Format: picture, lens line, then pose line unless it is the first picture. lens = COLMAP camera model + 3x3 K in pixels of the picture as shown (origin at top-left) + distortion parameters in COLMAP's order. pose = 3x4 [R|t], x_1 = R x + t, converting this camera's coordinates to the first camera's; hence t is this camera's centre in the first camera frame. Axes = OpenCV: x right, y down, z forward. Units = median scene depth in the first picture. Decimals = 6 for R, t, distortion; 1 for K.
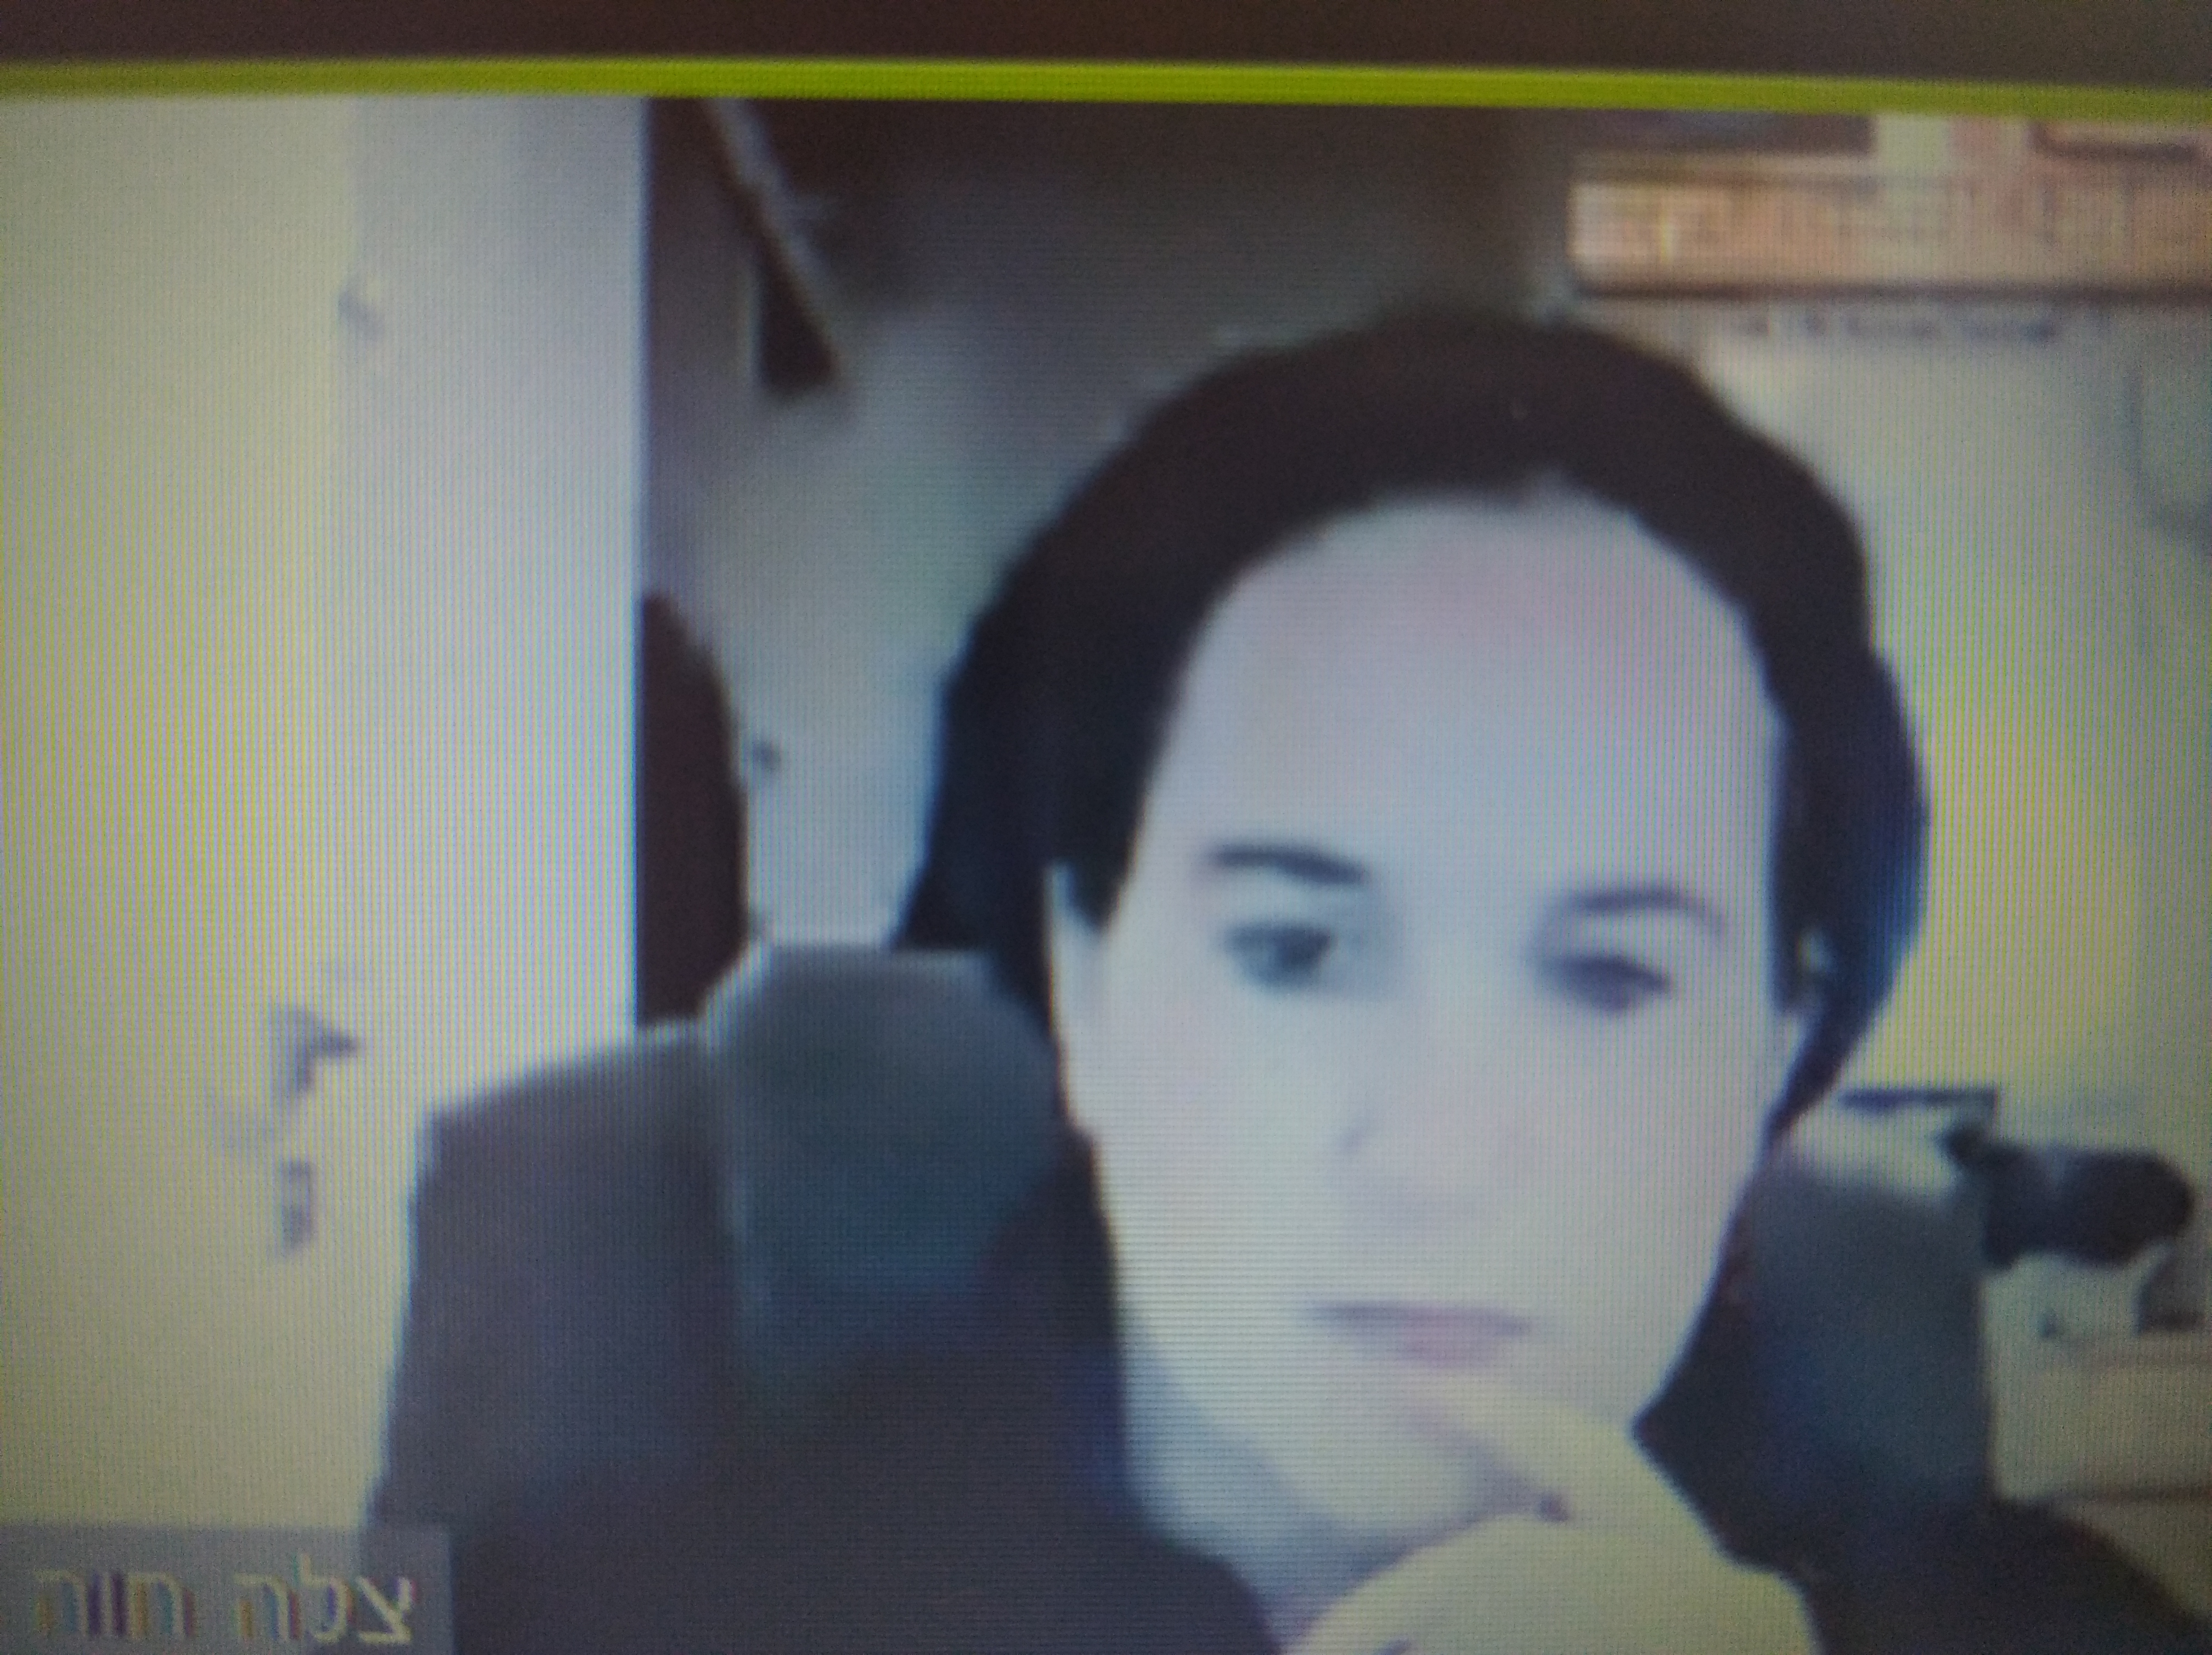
lens RADIAL K [[1582.3, 0, 1106.0], [0, 1582.3, 827.5], [0, 0, 1]] dist [-0.010276, -0.008845]
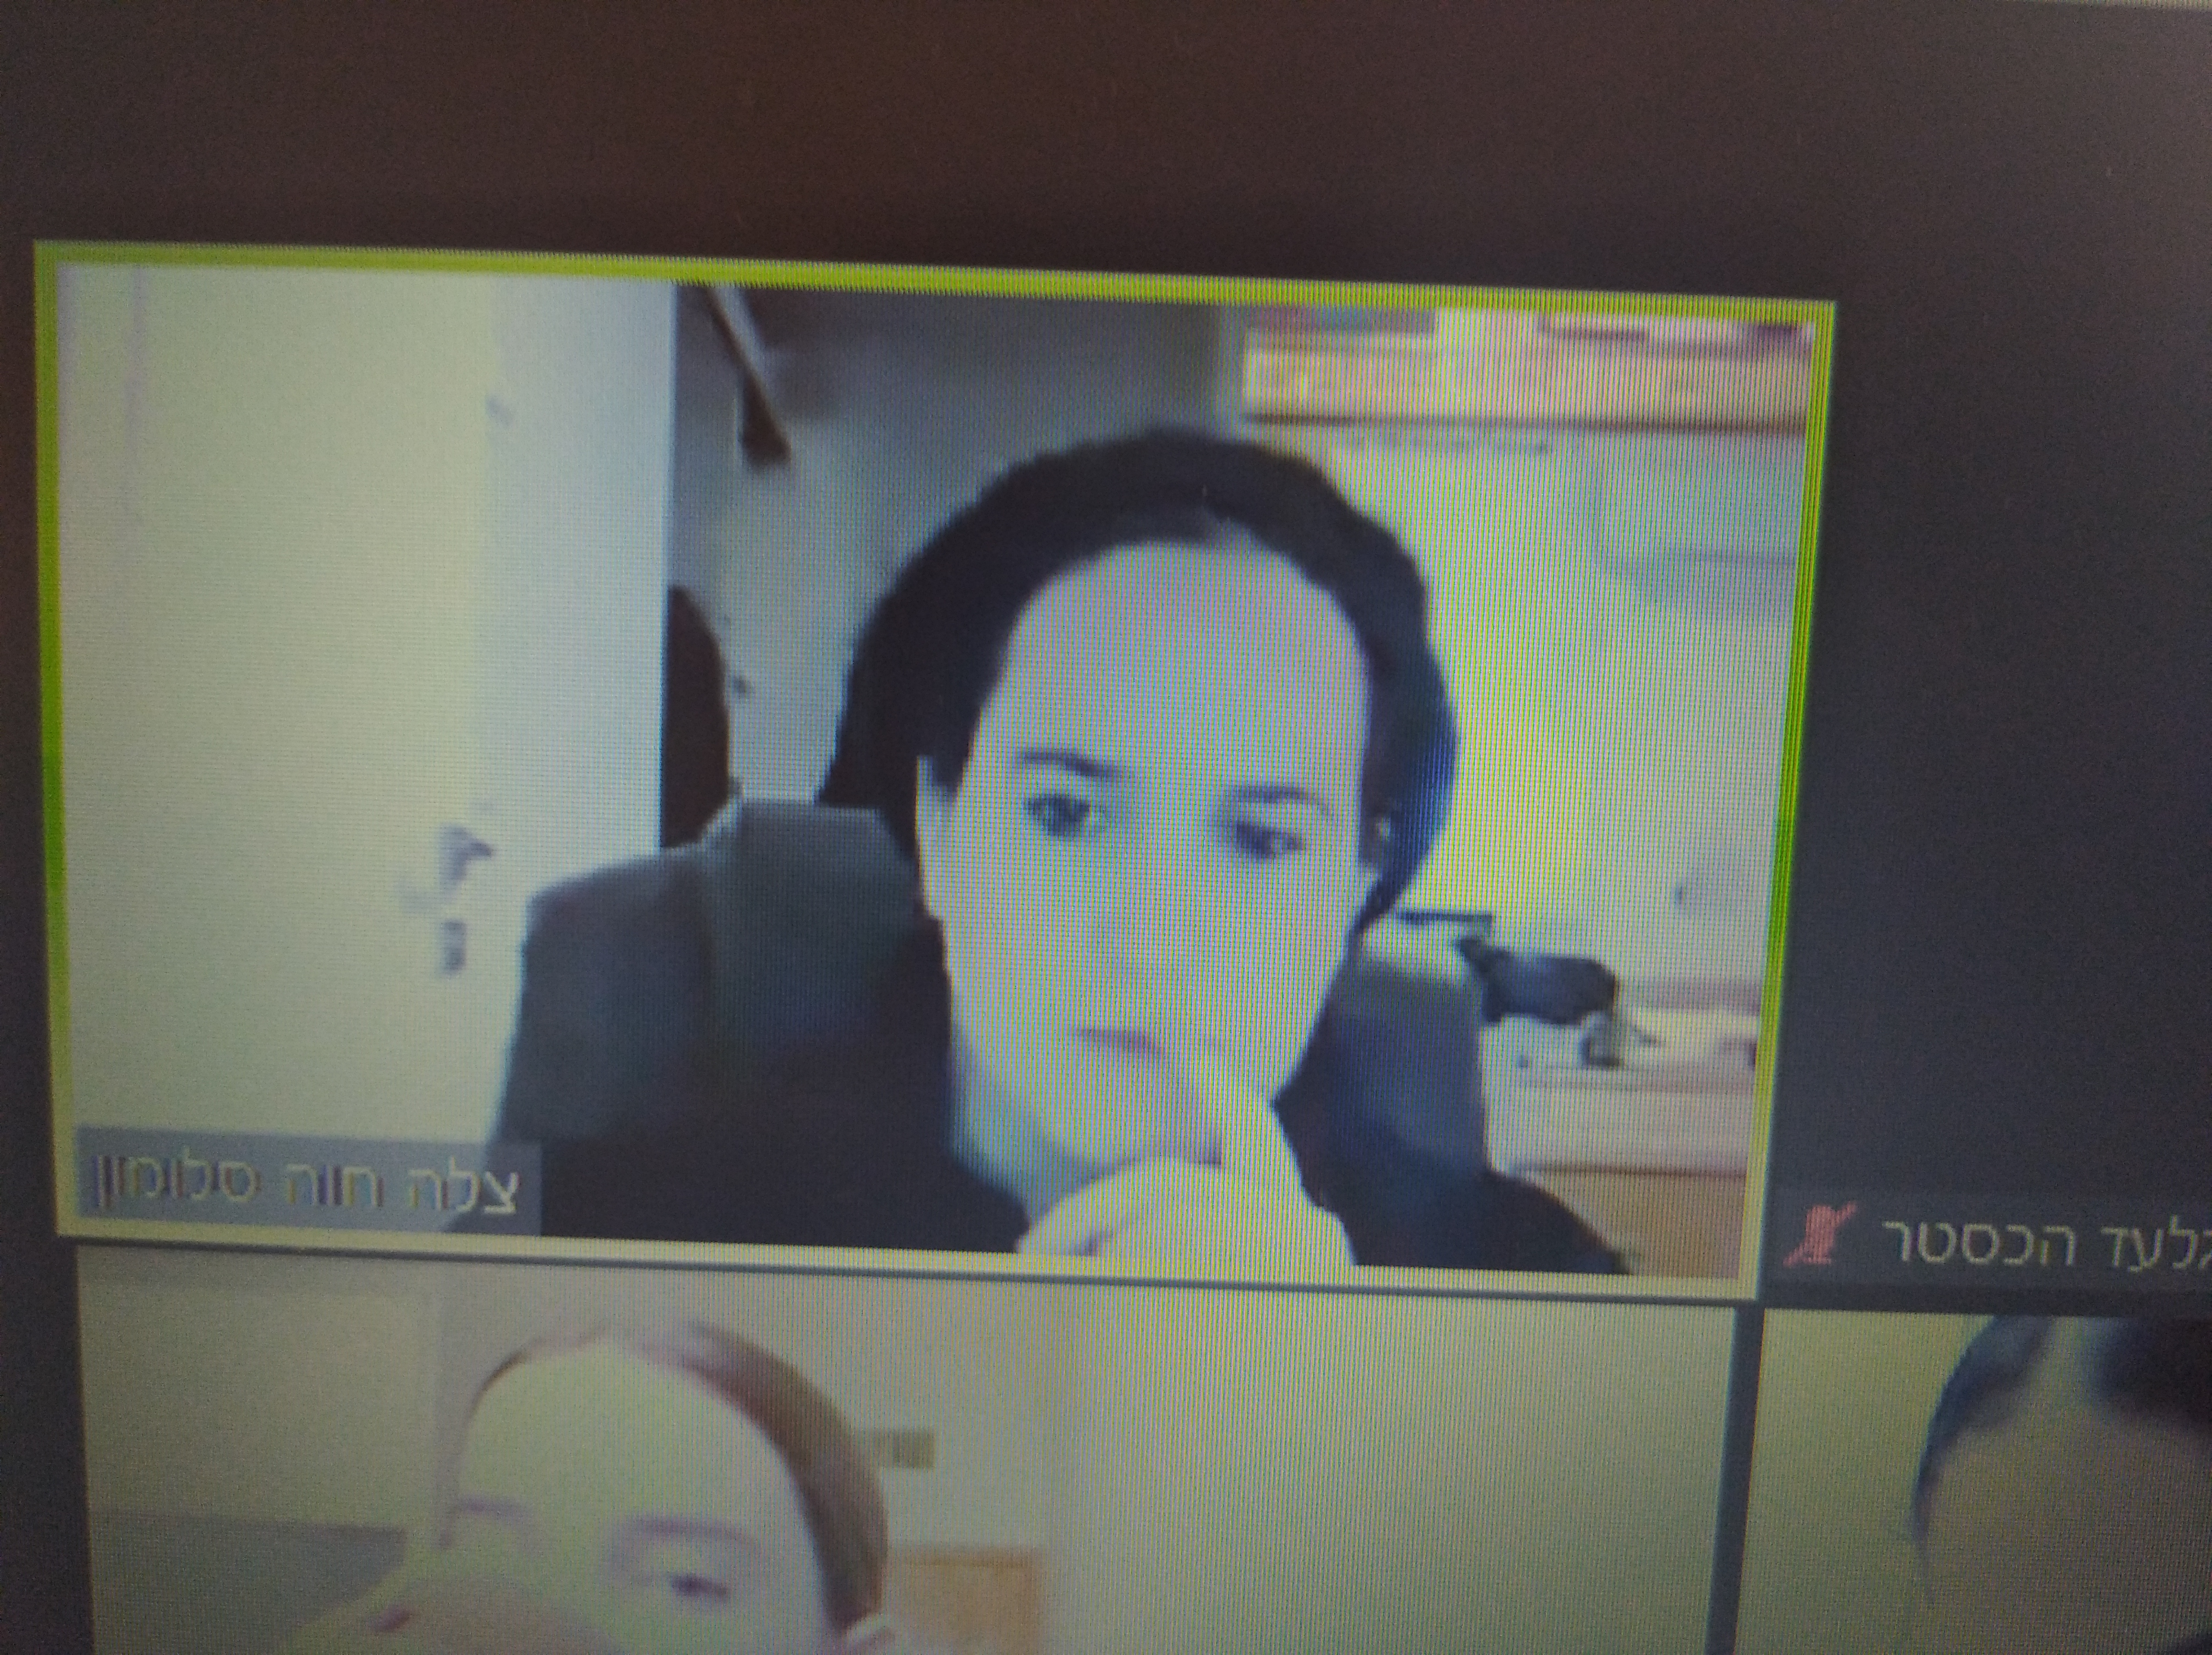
lens RADIAL K [[1582.3, 0, 1106.0], [0, 1582.3, 827.5], [0, 0, 1]] dist [-0.010276, -0.008845]
pose [[0.999313, 0.033575, 0.015661, 0.140697], [-0.034579, 0.997022, 0.068932, -0.023417], [-0.013300, -0.069426, 0.997498, -0.642511]]
